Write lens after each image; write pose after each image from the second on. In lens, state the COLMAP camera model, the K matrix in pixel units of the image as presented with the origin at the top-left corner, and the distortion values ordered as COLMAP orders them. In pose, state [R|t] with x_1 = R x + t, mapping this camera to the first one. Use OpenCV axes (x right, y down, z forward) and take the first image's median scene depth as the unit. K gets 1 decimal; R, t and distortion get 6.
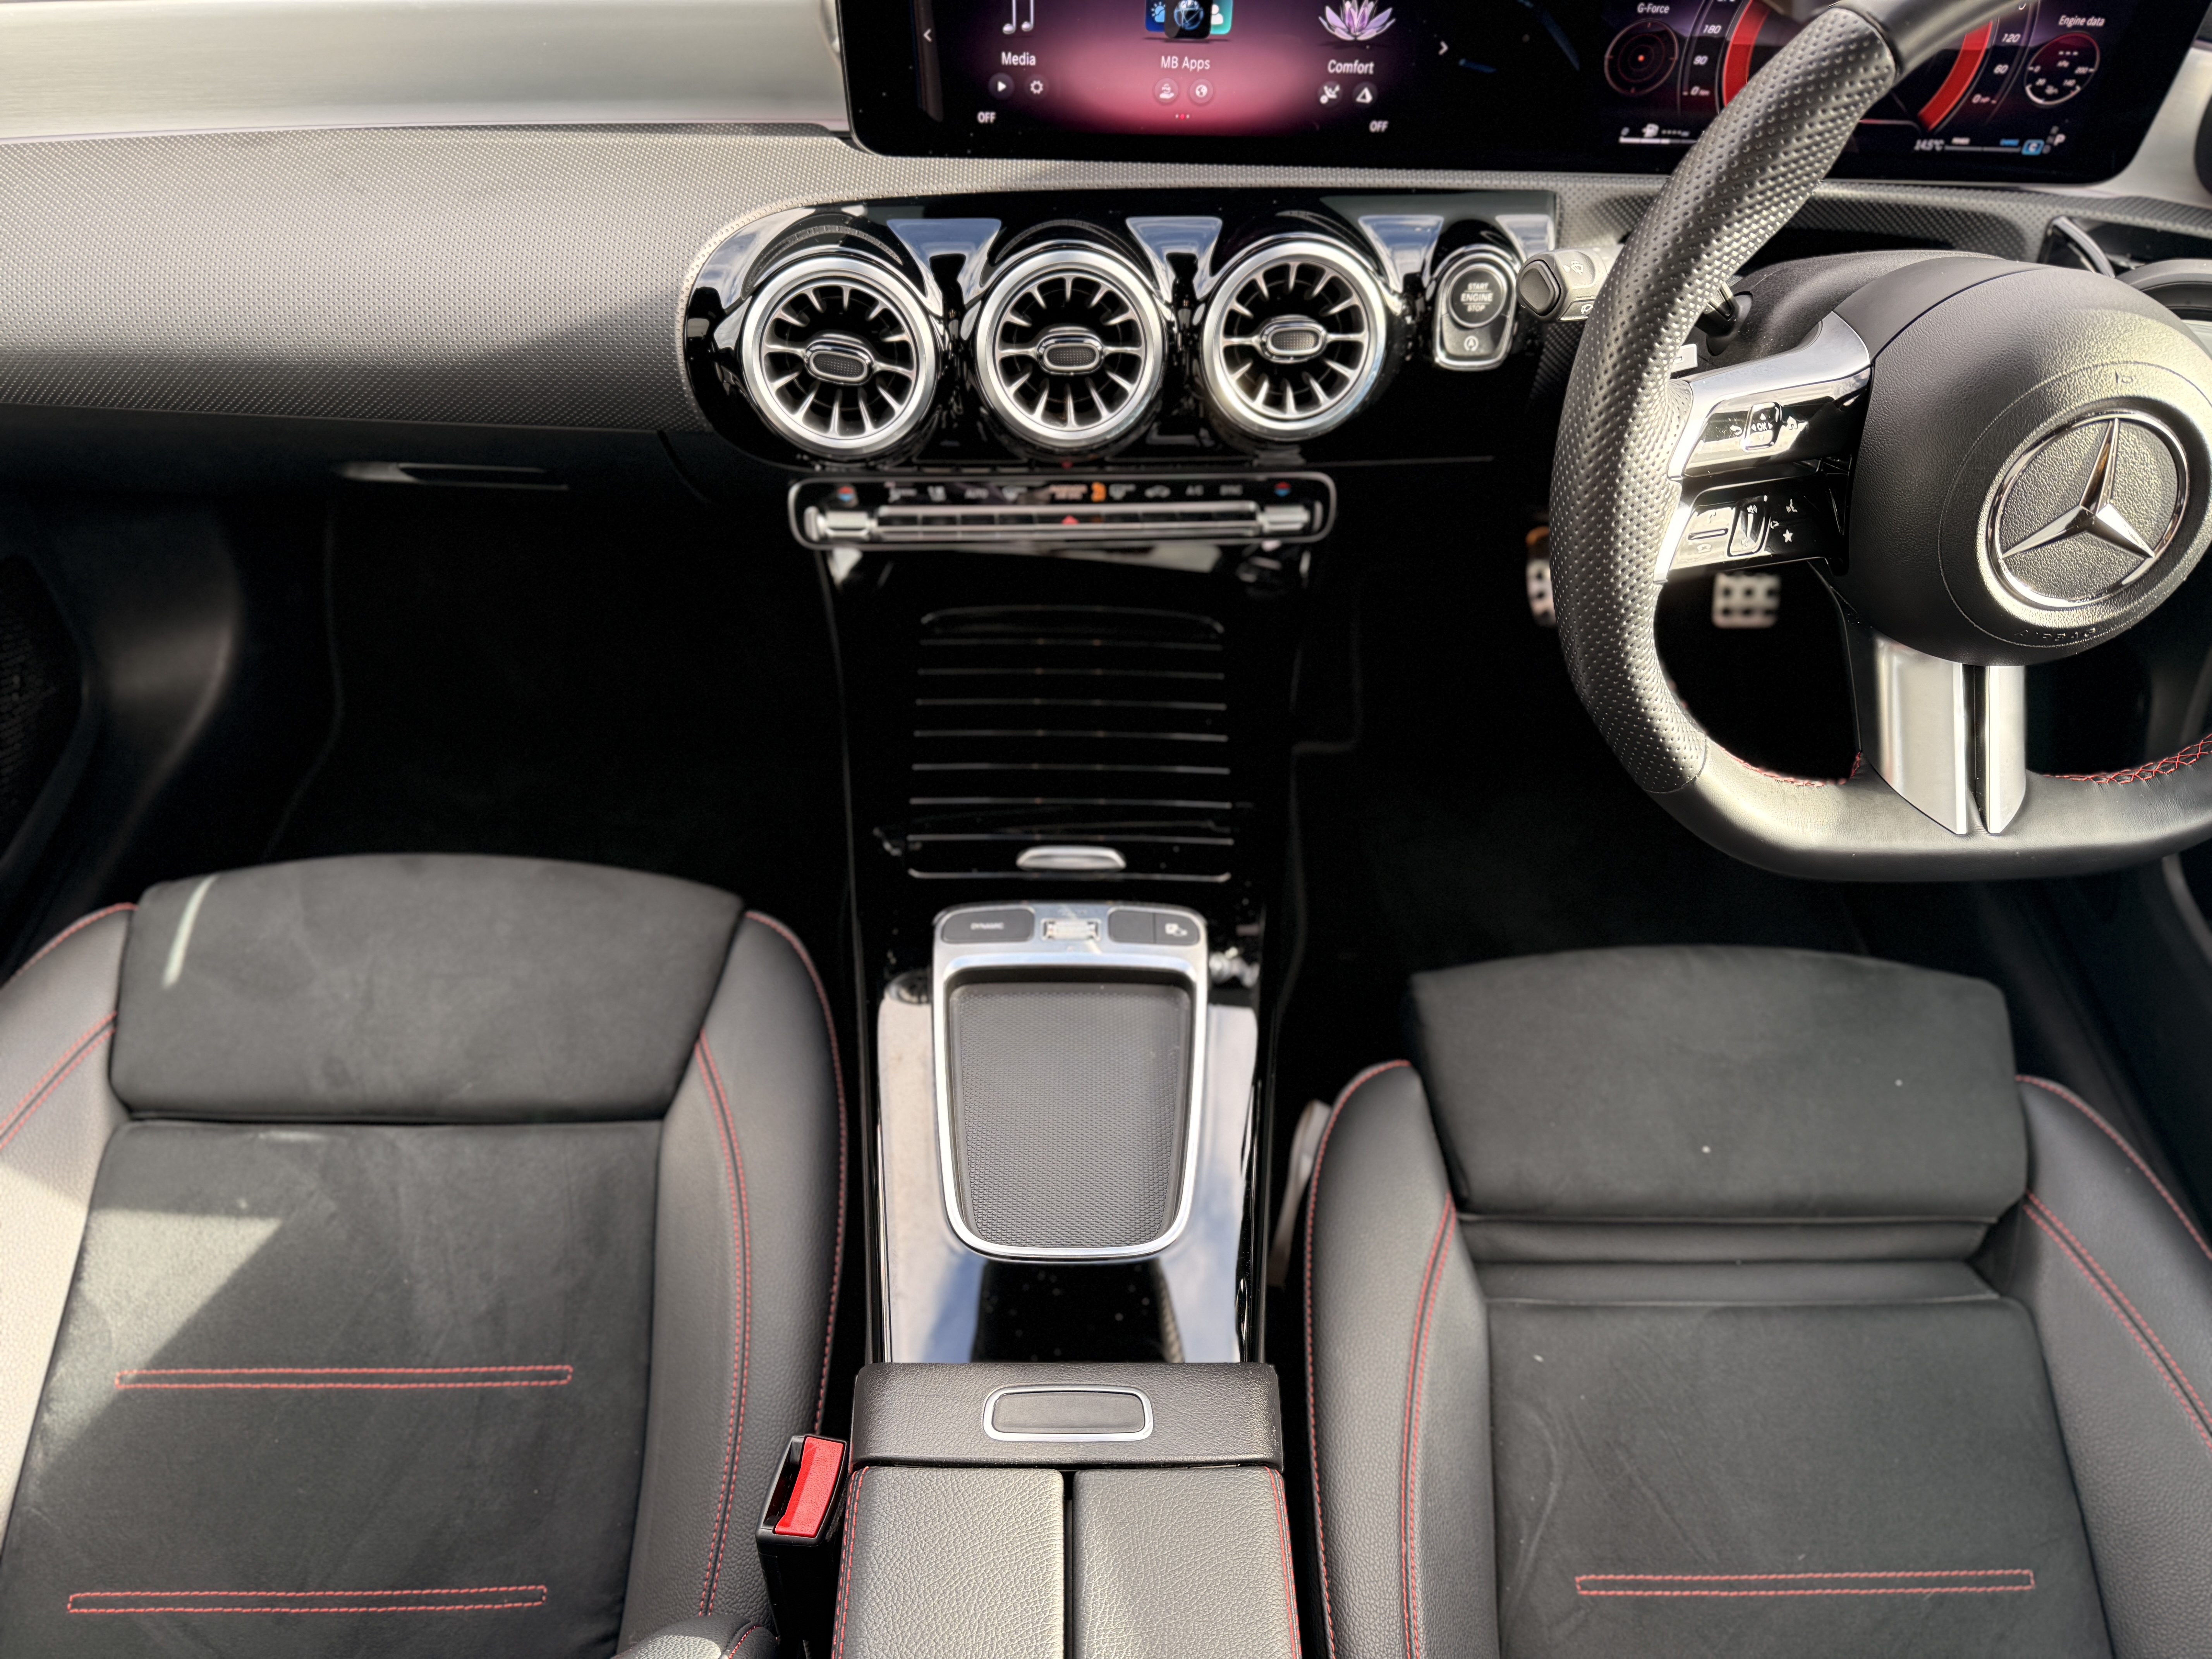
lens RADIAL K [[1565.5, 0, 1117.5], [0, 1565.5, 847.0], [0, 0, 1]] dist [0.031396, -0.040487]
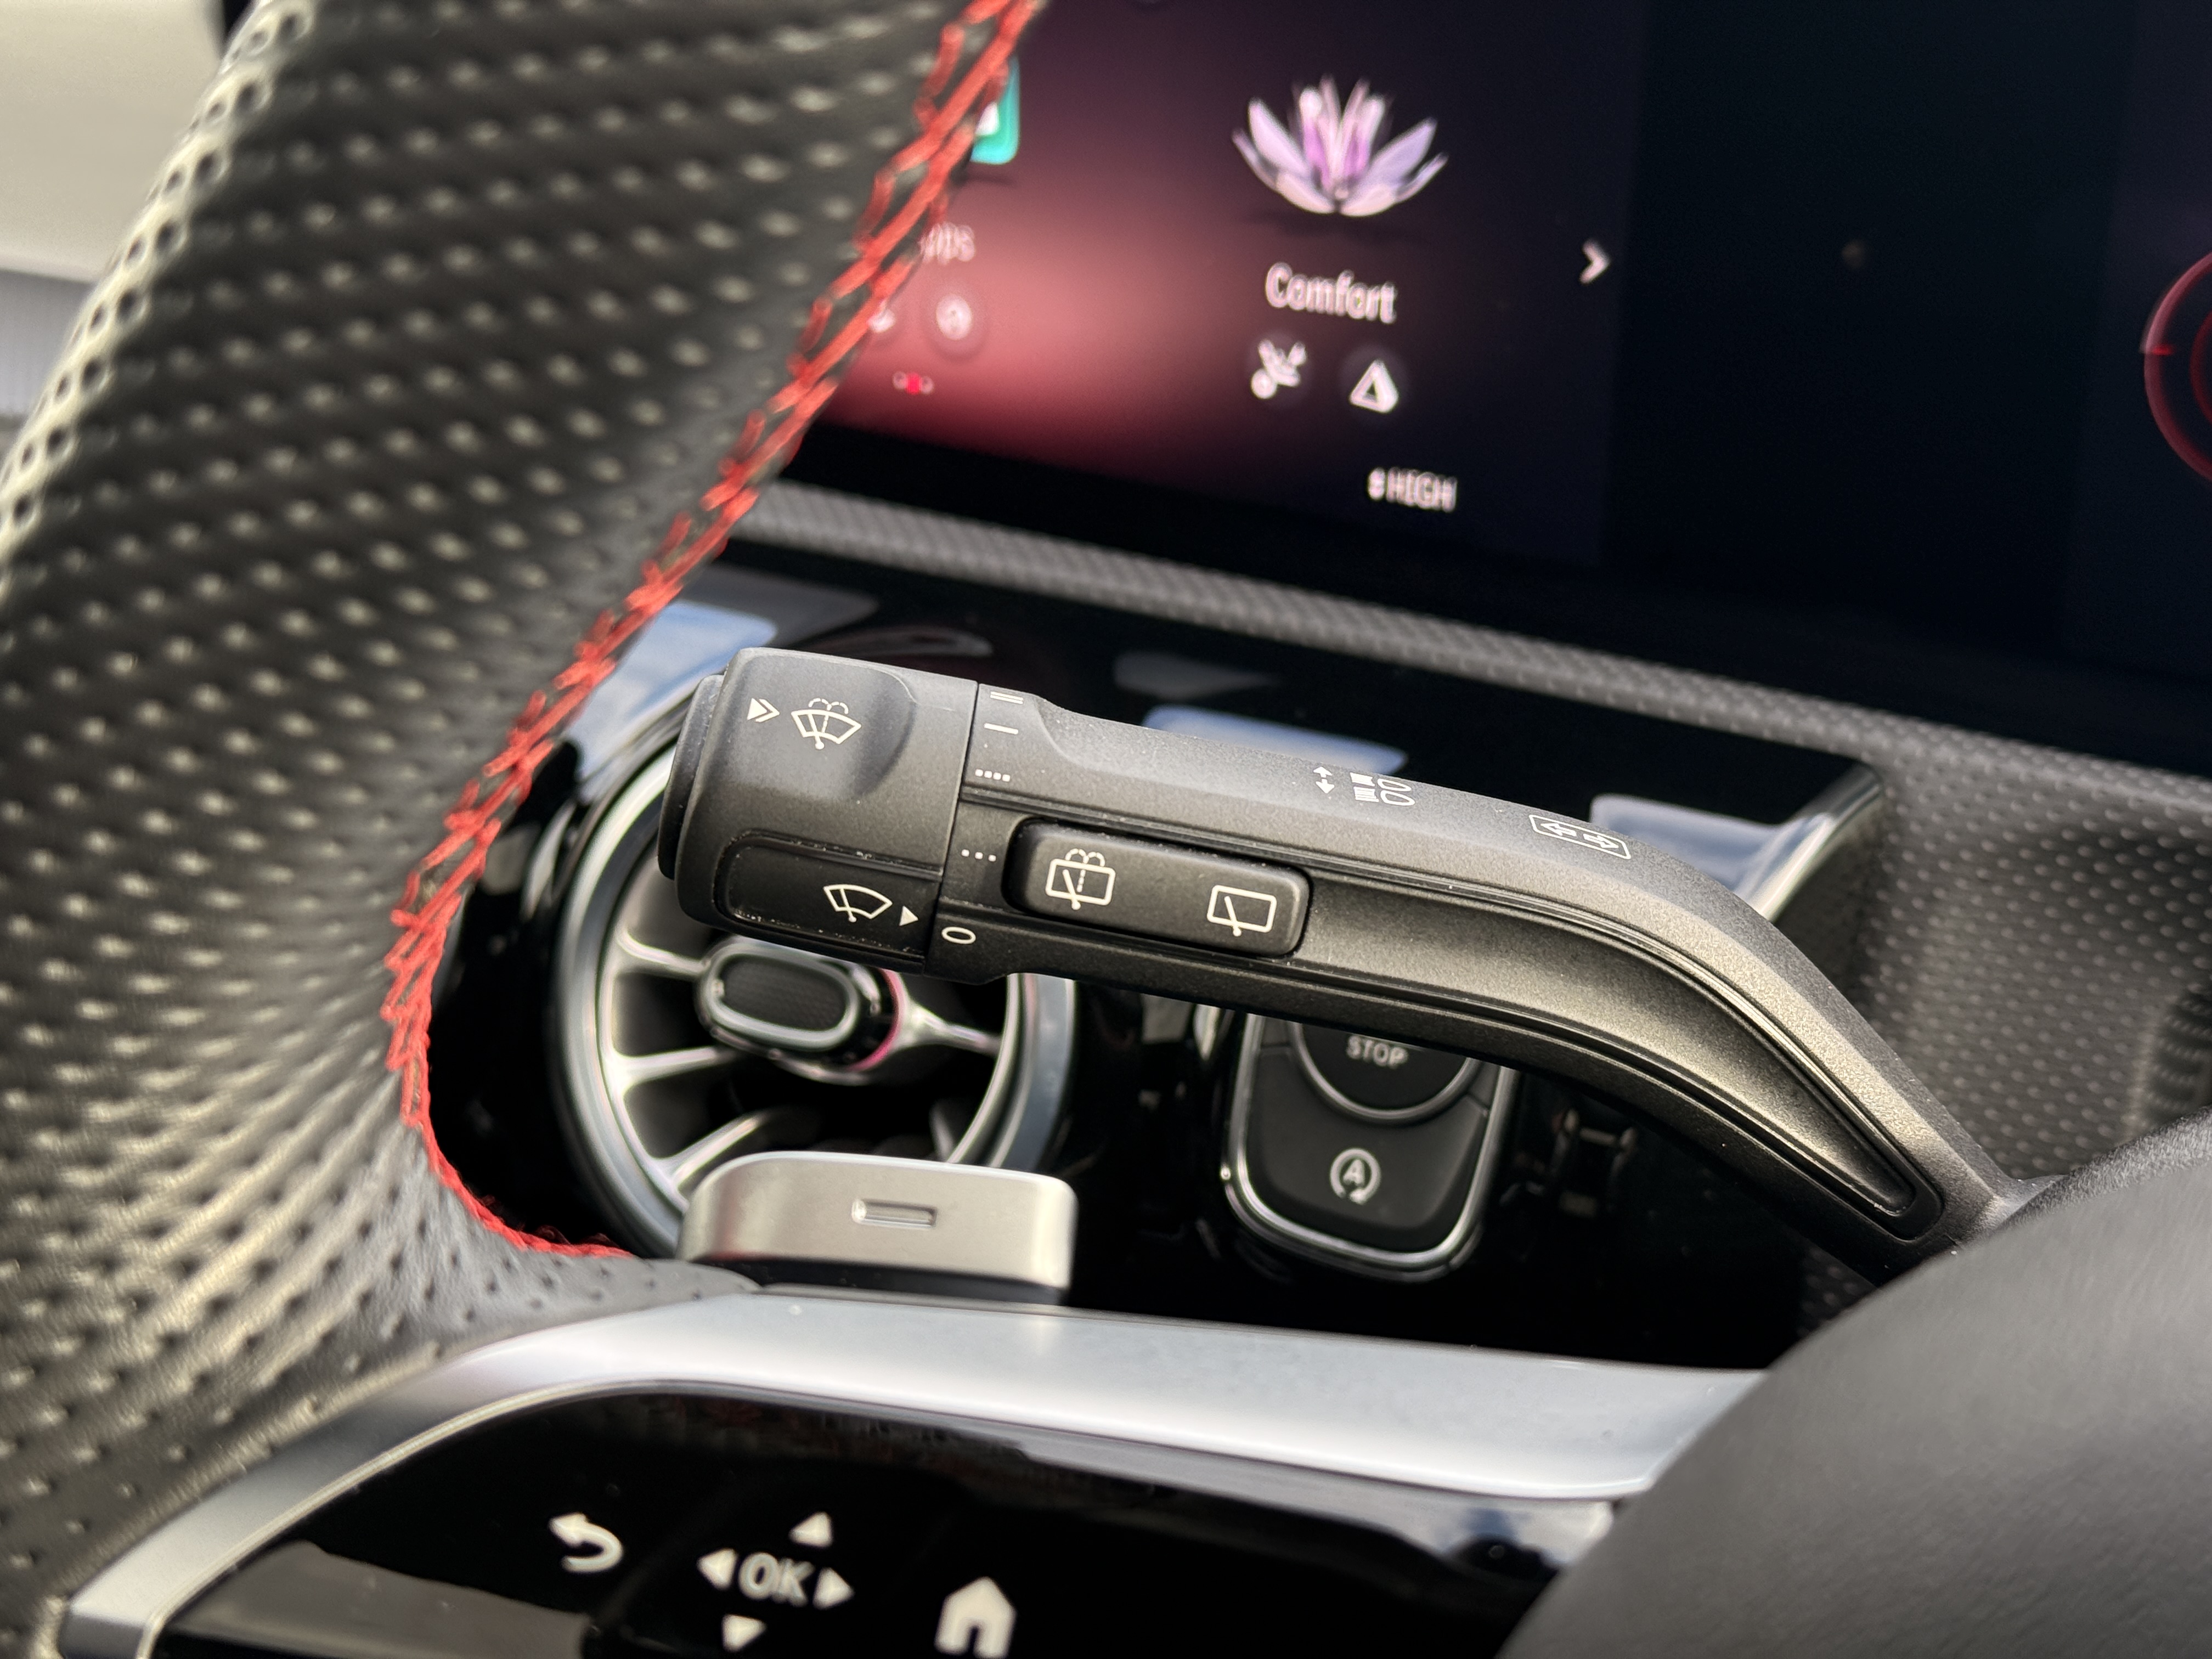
lens RADIAL K [[3128.5, 0, 1114.6], [0, 3128.5, 825.6], [0, 0, 1]] dist [0.123513, 0.000000]
pose [[0.812584, 0.193329, -0.549846, 0.471100], [-0.407243, 0.863224, -0.298325, -0.201264], [0.416965, 0.466335, 0.780174, 0.543381]]
